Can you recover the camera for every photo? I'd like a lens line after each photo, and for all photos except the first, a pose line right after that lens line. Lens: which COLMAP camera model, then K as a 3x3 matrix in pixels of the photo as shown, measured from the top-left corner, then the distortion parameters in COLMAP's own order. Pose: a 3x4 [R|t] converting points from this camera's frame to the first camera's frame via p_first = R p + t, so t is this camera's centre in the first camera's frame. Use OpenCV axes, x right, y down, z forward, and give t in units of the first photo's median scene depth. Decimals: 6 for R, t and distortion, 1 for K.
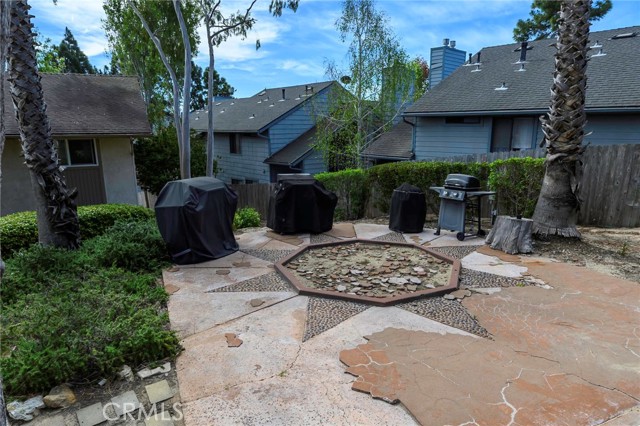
lens RADIAL K [[406.7, 0, 320.0], [0, 406.7, 213.0], [0, 0, 1]] dist [0.001151, 0.000369]
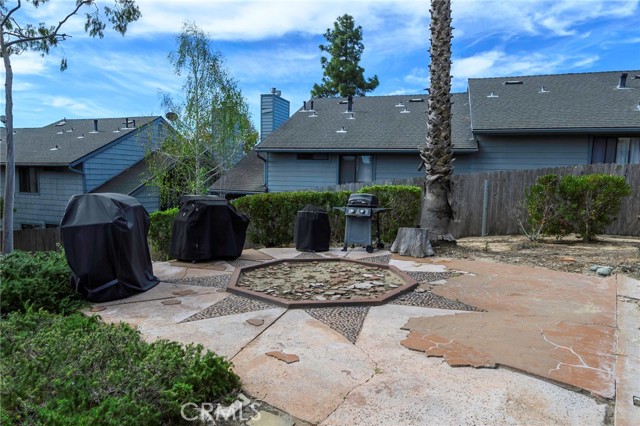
lens RADIAL K [[401.8, 0, 320.1], [0, 401.8, 219.7], [0, 0, 1]] dist [-0.004333, 0.002233]
pose [[0.867021, -0.026642, 0.497559, -0.296494], [0.079753, 0.993116, -0.085795, 0.059051], [-0.491848, 0.114068, 0.863177, 0.118541]]
